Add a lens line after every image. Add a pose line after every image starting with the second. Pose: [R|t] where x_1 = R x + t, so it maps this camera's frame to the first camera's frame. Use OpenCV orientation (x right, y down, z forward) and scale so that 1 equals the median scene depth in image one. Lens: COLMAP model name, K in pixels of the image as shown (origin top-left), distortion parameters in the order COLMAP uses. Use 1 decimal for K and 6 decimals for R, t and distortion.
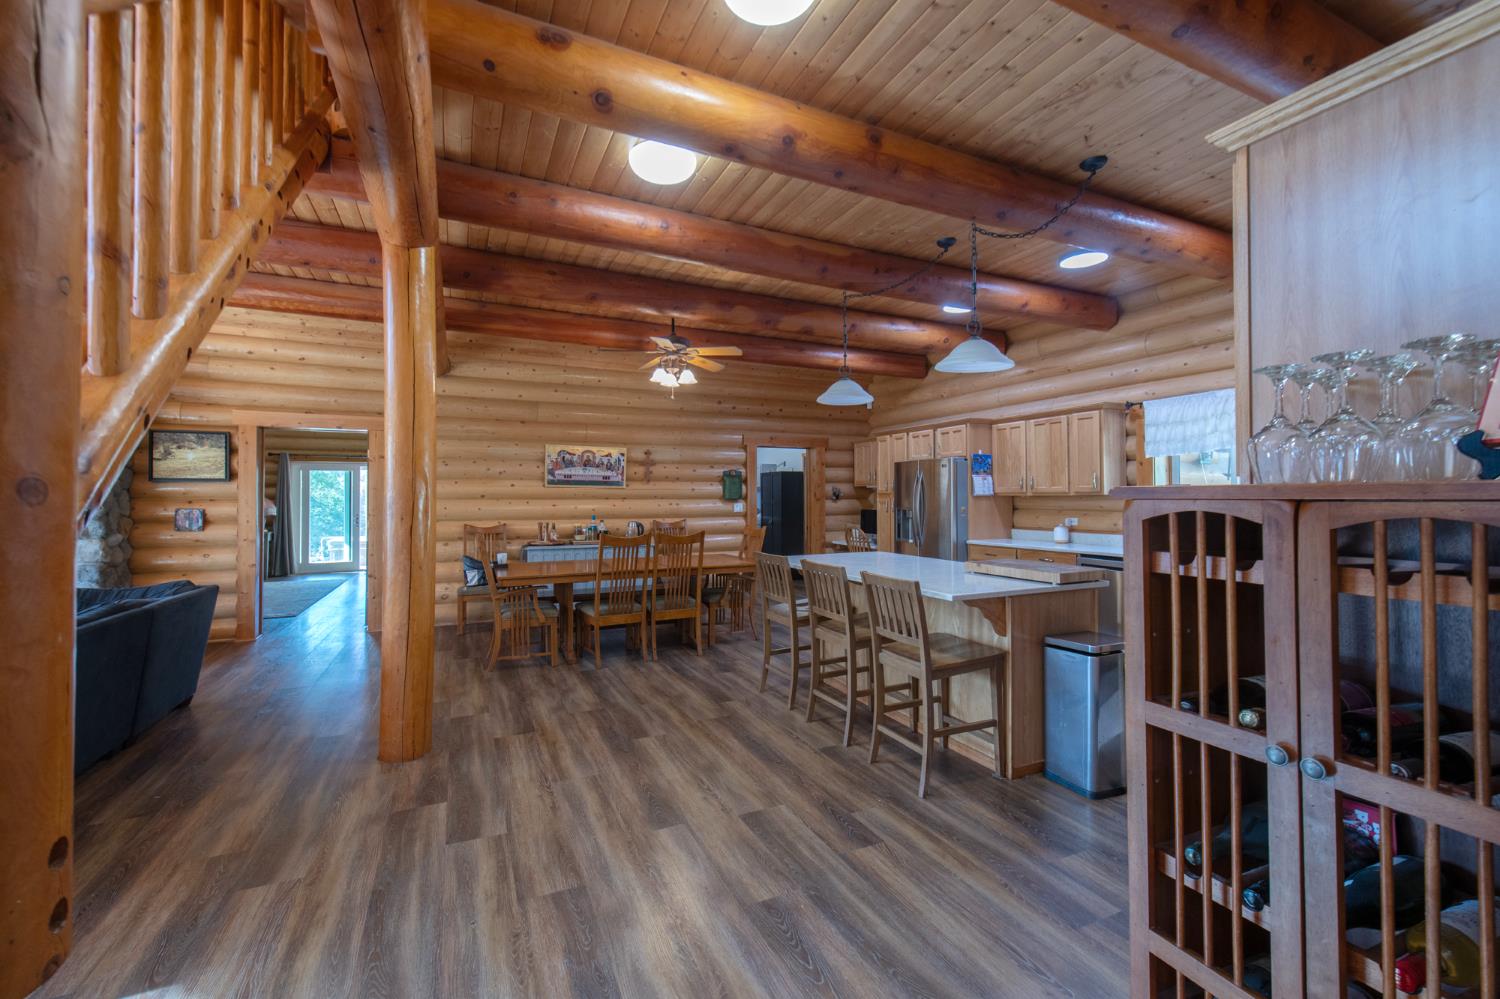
lens RADIAL K [[606.9, 0, 738.3], [0, 606.9, 491.2], [0, 0, 1]] dist [0.010128, -0.000133]
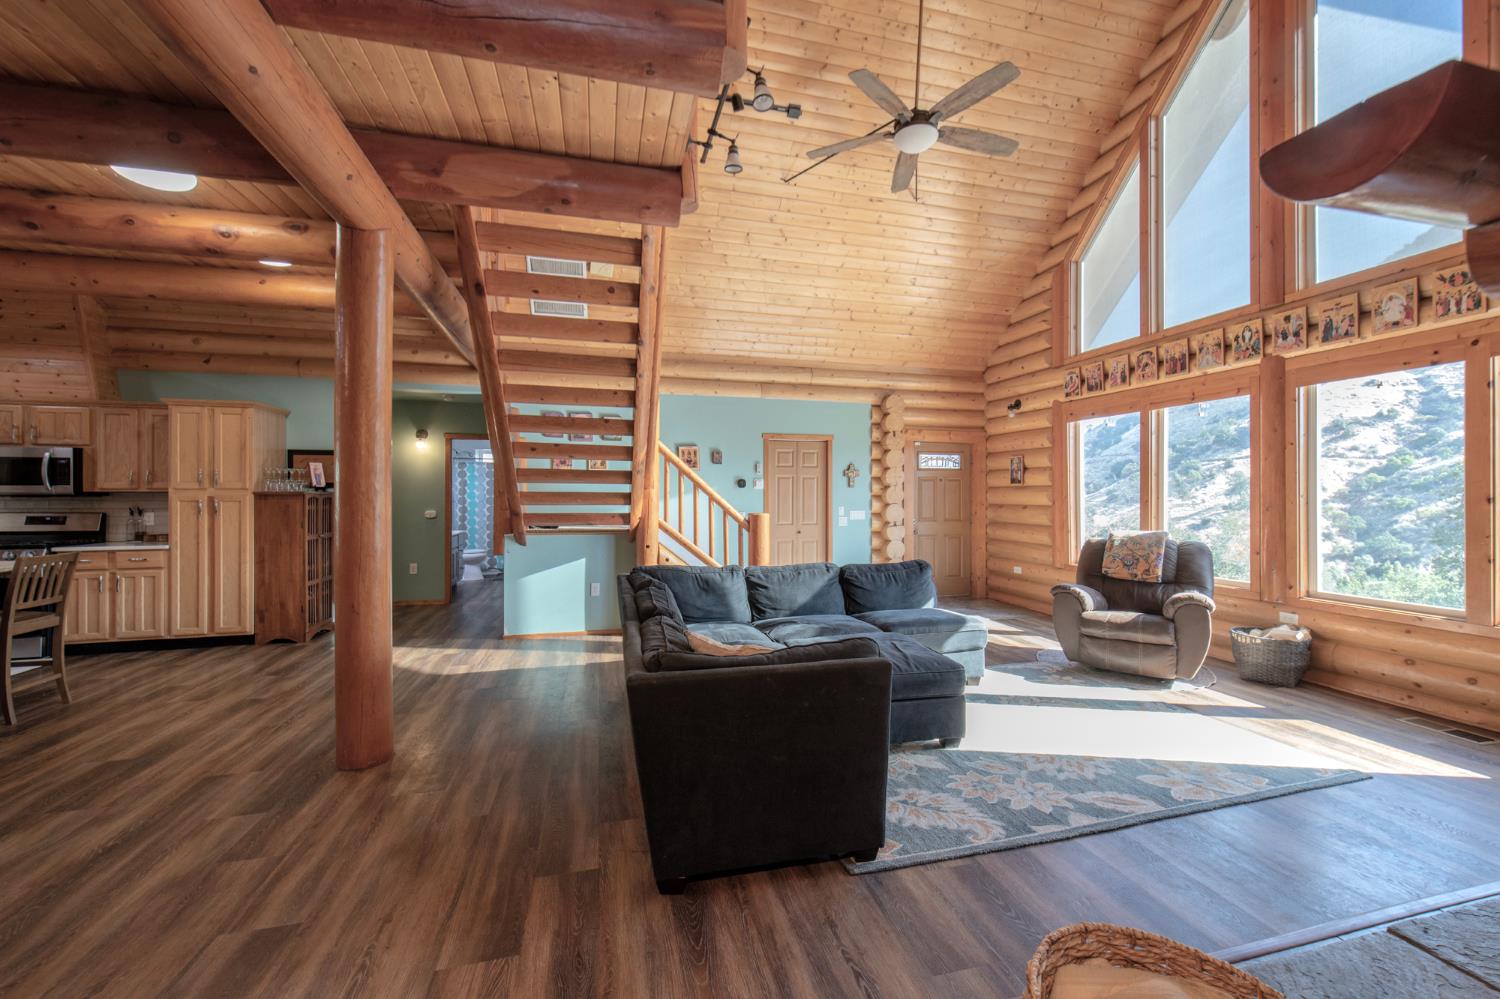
lens RADIAL K [[612.3, 0, 769.6], [0, 612.3, 495.9], [0, 0, 1]] dist [-0.000260, 0.000066]
pose [[-0.987671, 0.001818, 0.156531, -0.727959], [-0.000139, 0.999922, -0.012492, 0.016767], [-0.156542, -0.012360, -0.987594, 1.021066]]
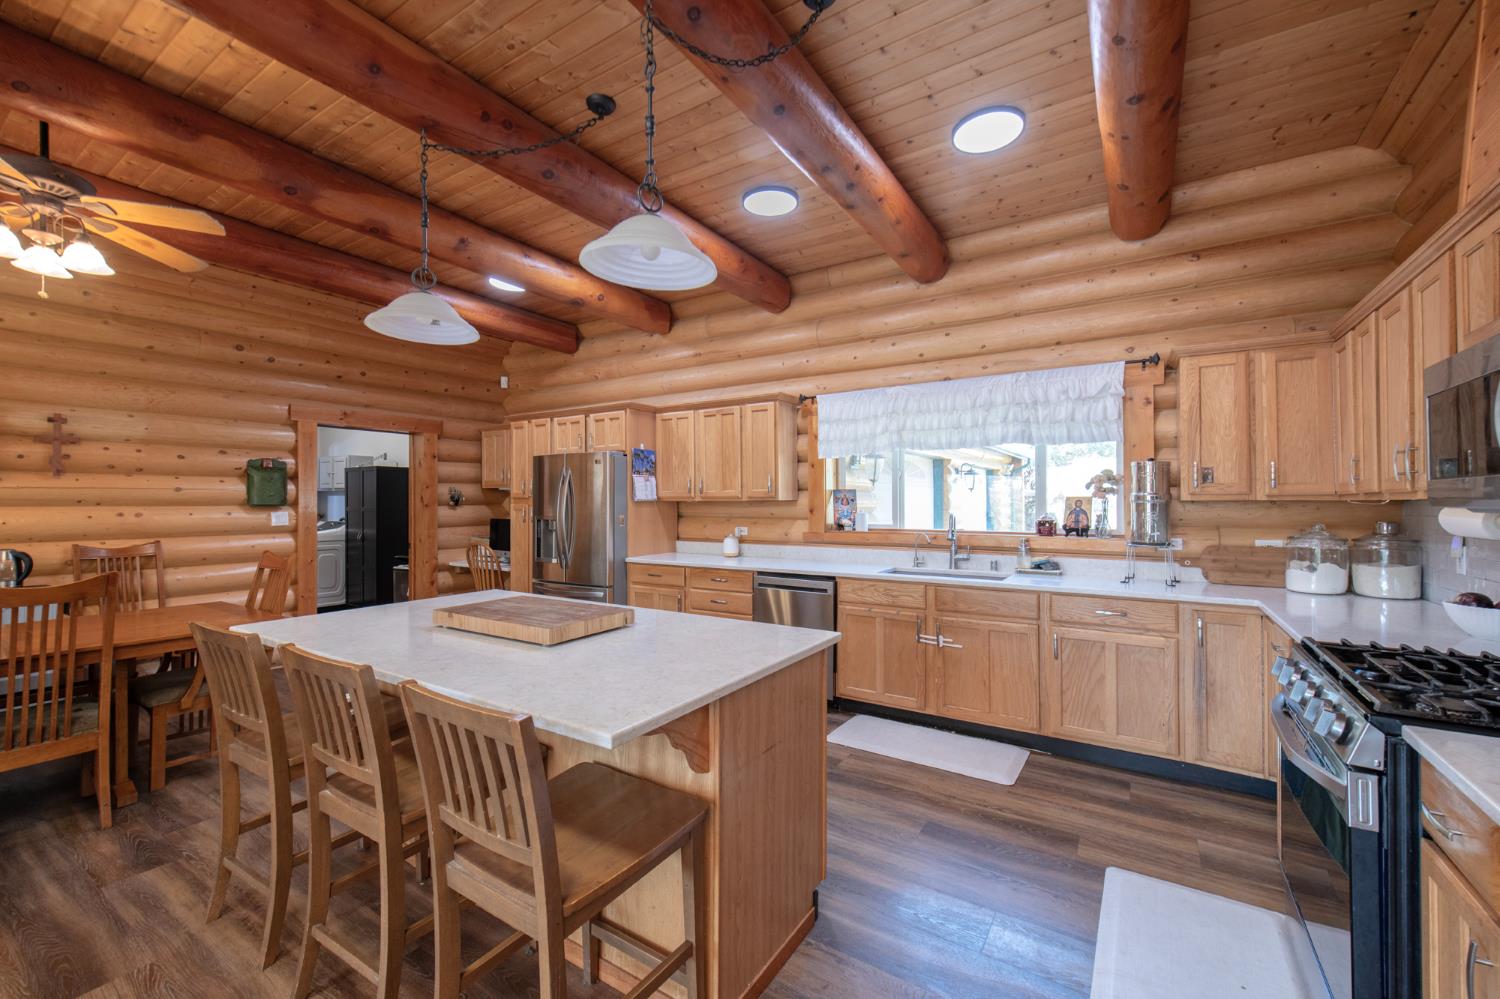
lens RADIAL K [[604.4, 0, 751.6], [0, 604.4, 499.5], [0, 0, 1]] dist [0.006761, -0.000502]
pose [[0.839955, 0.003084, 0.542648, 0.095176], [-0.006491, 0.999969, 0.004364, 0.001272], [-0.542618, -0.007188, 0.839949, 0.274926]]
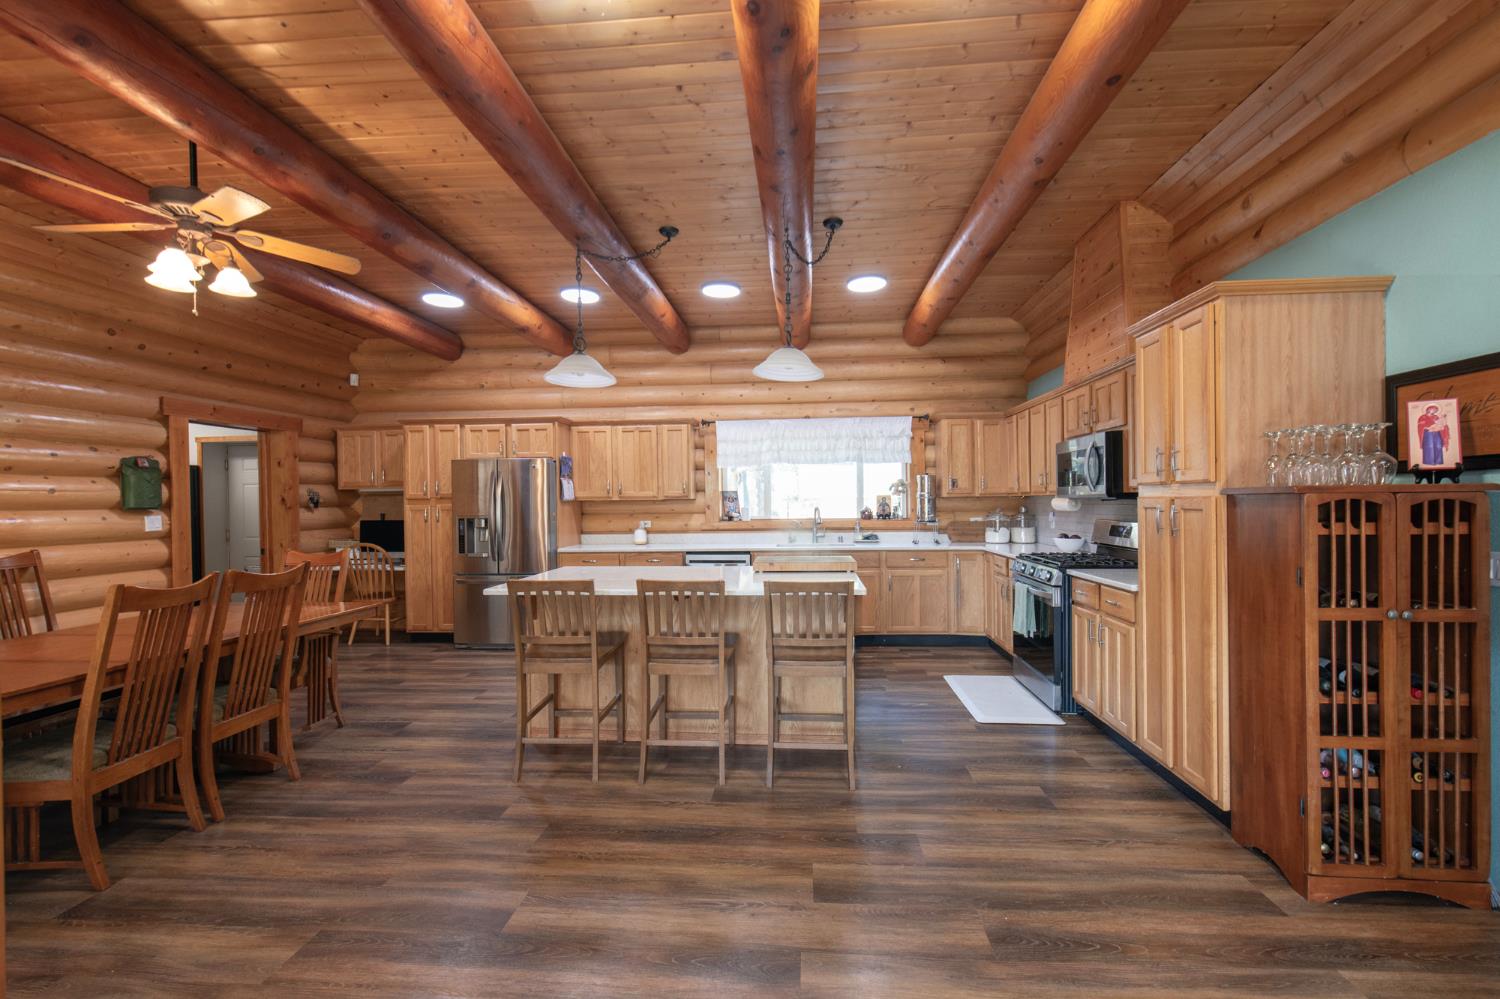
lens RADIAL K [[619.1, 0, 756.5], [0, 619.1, 505.8], [0, 0, 1]] dist [0.000465, -0.000645]
pose [[0.481760, -0.009408, 0.876253, -0.323090], [0.000386, 0.999945, 0.010524, 0.005902], [-0.876303, -0.004731, 0.481737, 0.301762]]
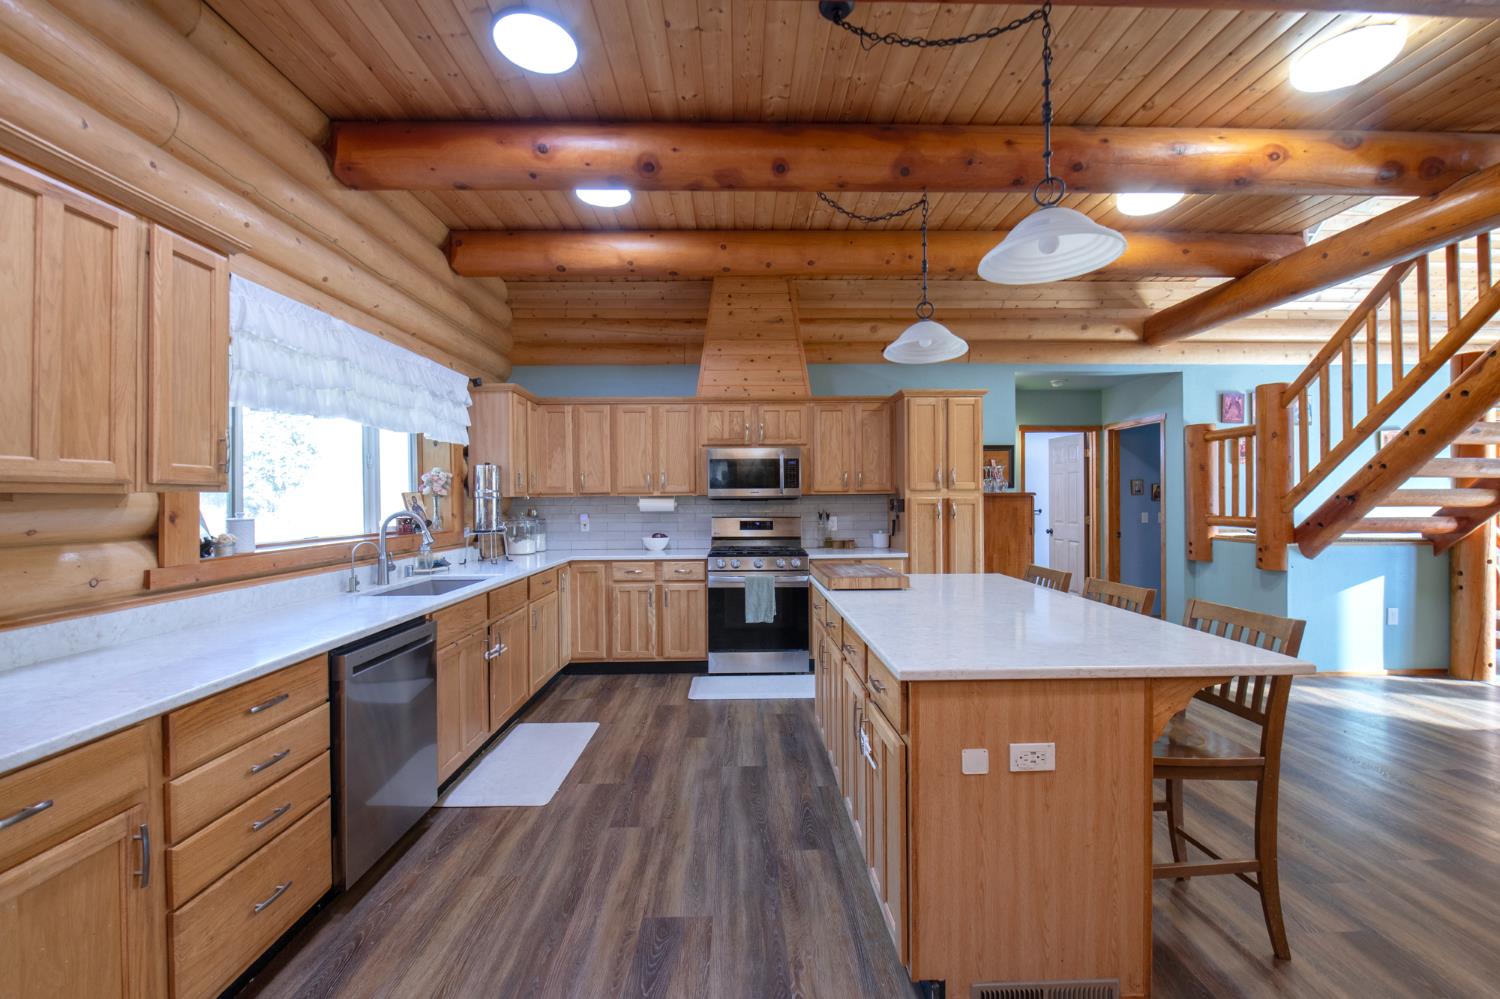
lens RADIAL K [[619.1, 0, 750.0], [0, 619.1, 499.5], [0, 0, 1]] dist [-0.011110, -0.000353]
pose [[-0.917349, 0.007885, 0.398006, 0.148563], [0.004589, 0.999947, -0.009233, 0.013469], [-0.398058, -0.006644, -0.917336, 1.099944]]
